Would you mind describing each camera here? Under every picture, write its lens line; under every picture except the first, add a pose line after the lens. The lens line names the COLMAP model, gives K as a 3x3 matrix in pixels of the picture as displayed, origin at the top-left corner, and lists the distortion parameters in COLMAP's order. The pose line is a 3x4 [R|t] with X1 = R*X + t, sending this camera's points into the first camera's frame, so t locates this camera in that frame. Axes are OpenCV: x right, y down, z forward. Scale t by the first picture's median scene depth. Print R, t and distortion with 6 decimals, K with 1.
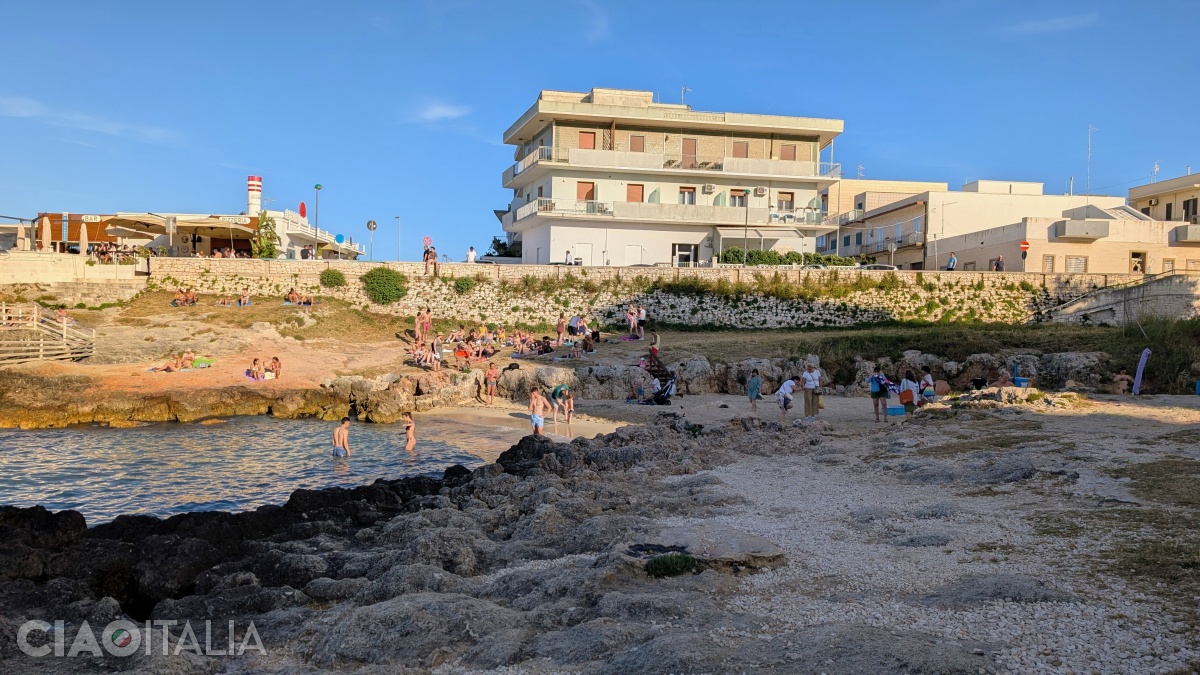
lens RADIAL K [[988.8, 0, 549.8], [0, 988.8, 338.3], [0, 0, 1]] dist [0.075745, -0.173781]
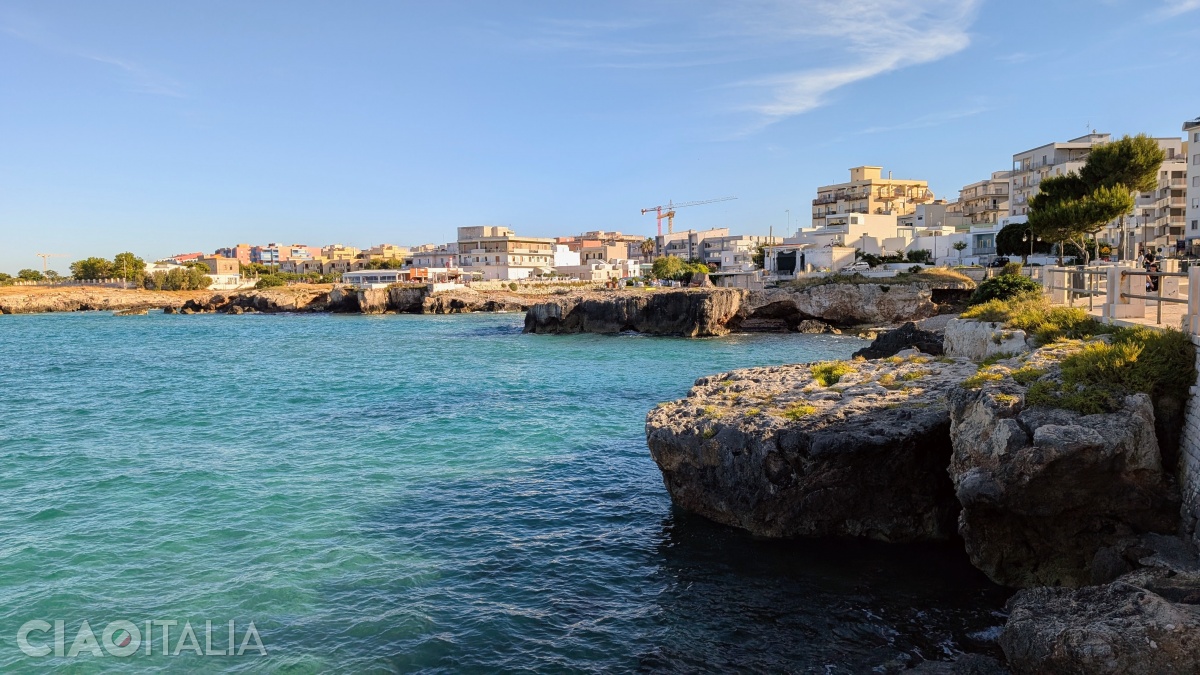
lens RADIAL K [[791.4, 0, 599.5], [0, 791.4, 357.0], [0, 0, 1]] dist [-0.006248, -0.003722]
pose [[0.675504, -0.104000, 0.729985, -3.165932], [0.045993, 0.994018, 0.099057, -0.090977], [-0.735921, -0.033339, 0.676246, -2.098304]]
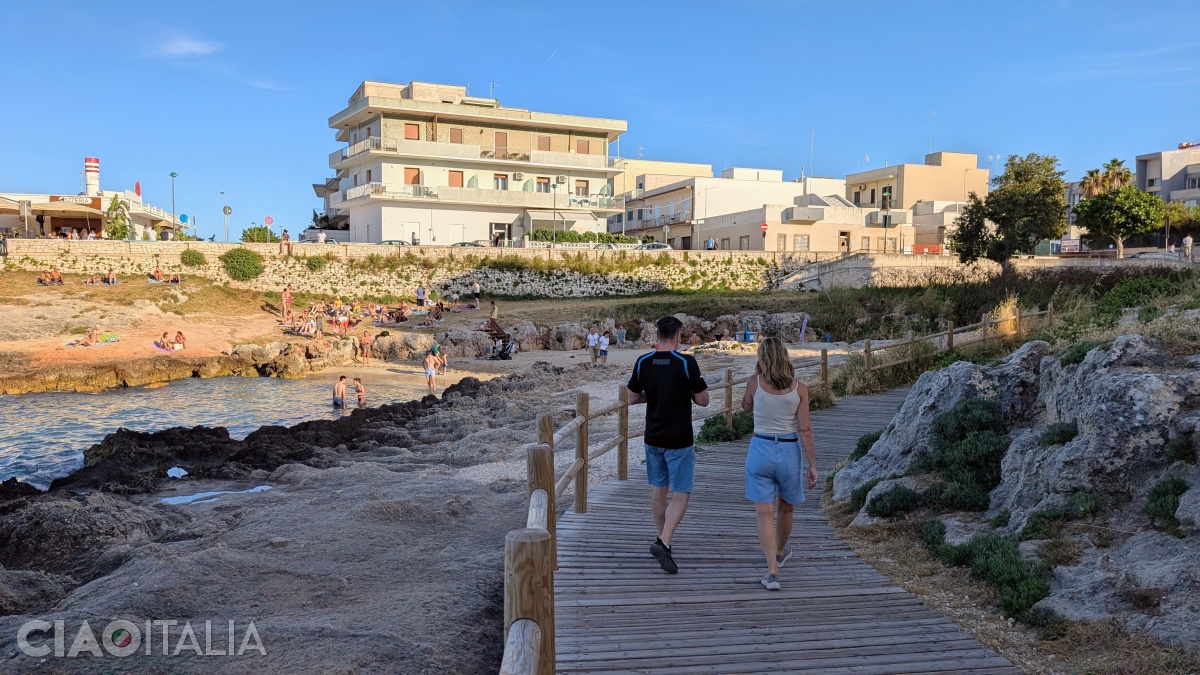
lens RADIAL K [[905.1, 0, 600.0], [0, 905.1, 337.5], [0, 0, 1]] dist [0.030323, -0.072521]
pose [[0.967361, -0.027937, 0.251858, -0.035791], [0.017677, 0.998923, 0.042908, -0.006717], [-0.252786, -0.037055, 0.966812, -0.112073]]
